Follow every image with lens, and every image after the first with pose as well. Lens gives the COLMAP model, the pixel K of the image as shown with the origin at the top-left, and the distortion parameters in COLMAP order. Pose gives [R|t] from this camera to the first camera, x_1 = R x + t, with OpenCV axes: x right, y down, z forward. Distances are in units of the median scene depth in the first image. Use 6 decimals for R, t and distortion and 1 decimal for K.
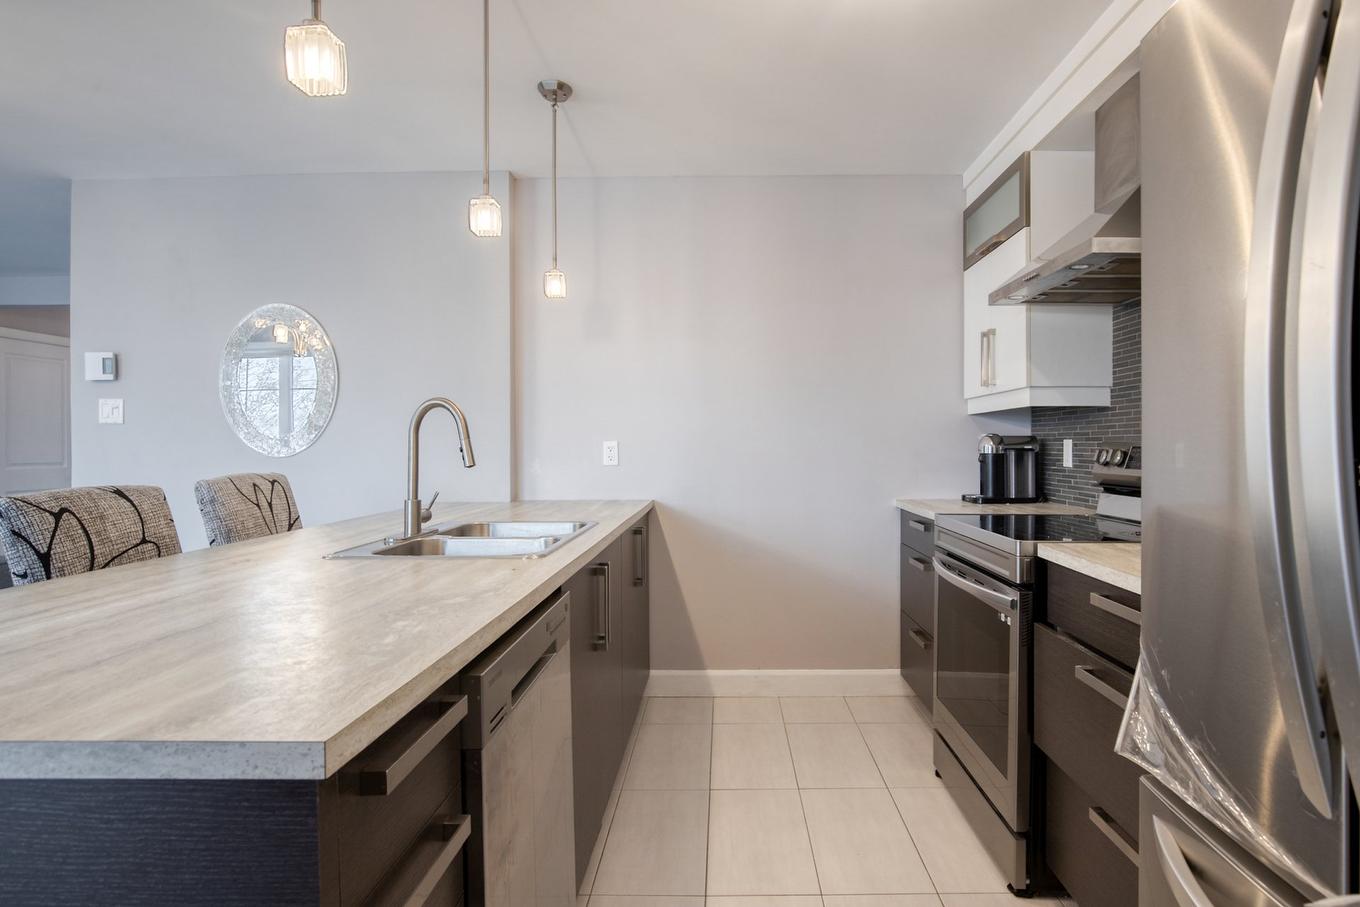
lens RADIAL K [[769.6, 0, 683.8], [0, 769.6, 446.7], [0, 0, 1]] dist [-0.001380, -0.000432]
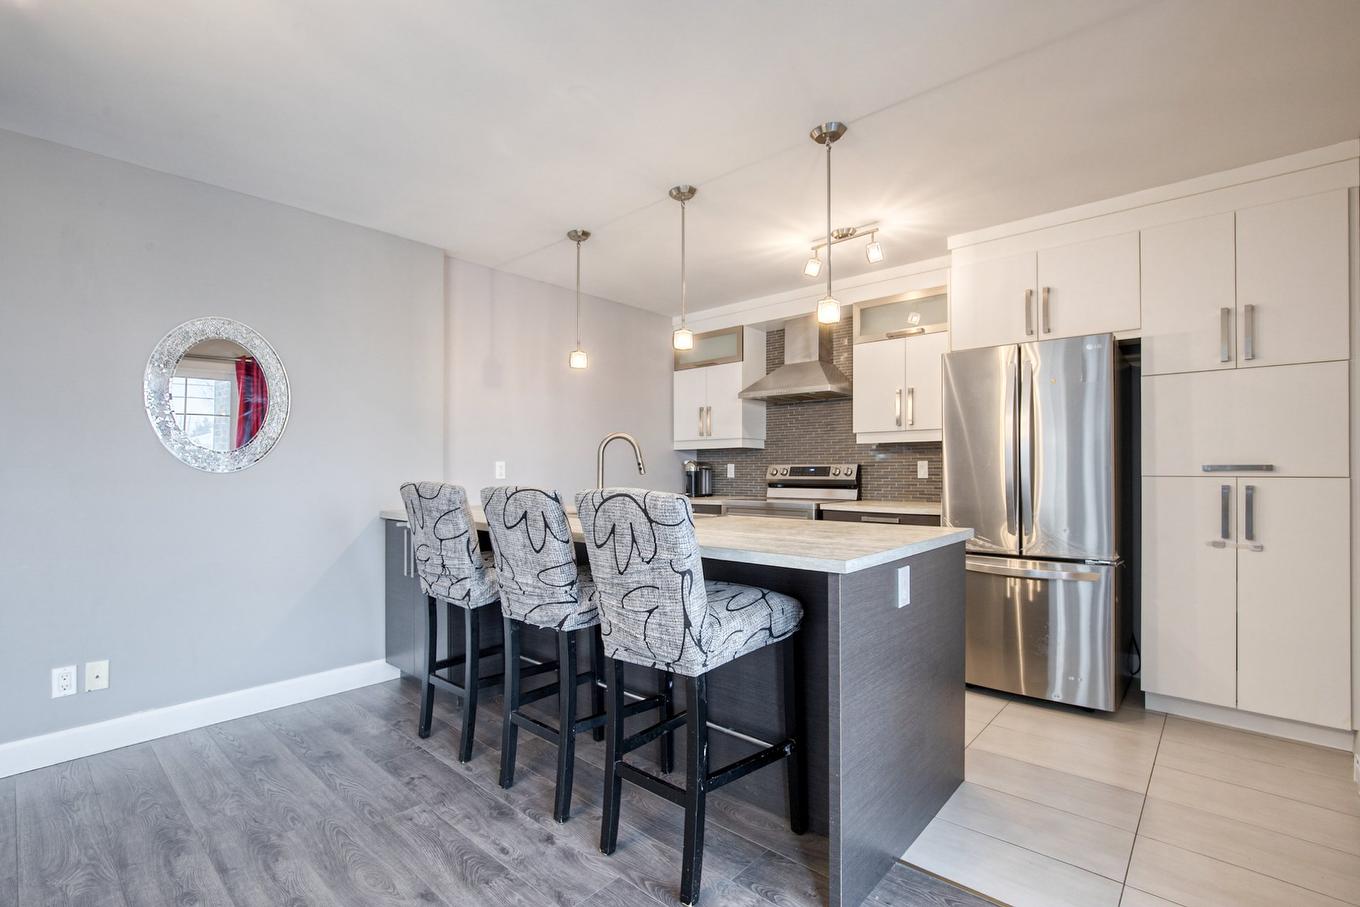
lens RADIAL K [[630.1, 0, 686.4], [0, 630.1, 467.1], [0, 0, 1]] dist [-0.024013, 0.000011]
pose [[0.646150, 0.008671, 0.763161, -0.848187], [0.001505, 0.999919, -0.012635, 0.019693], [-0.763209, 0.009312, 0.646085, 0.009395]]
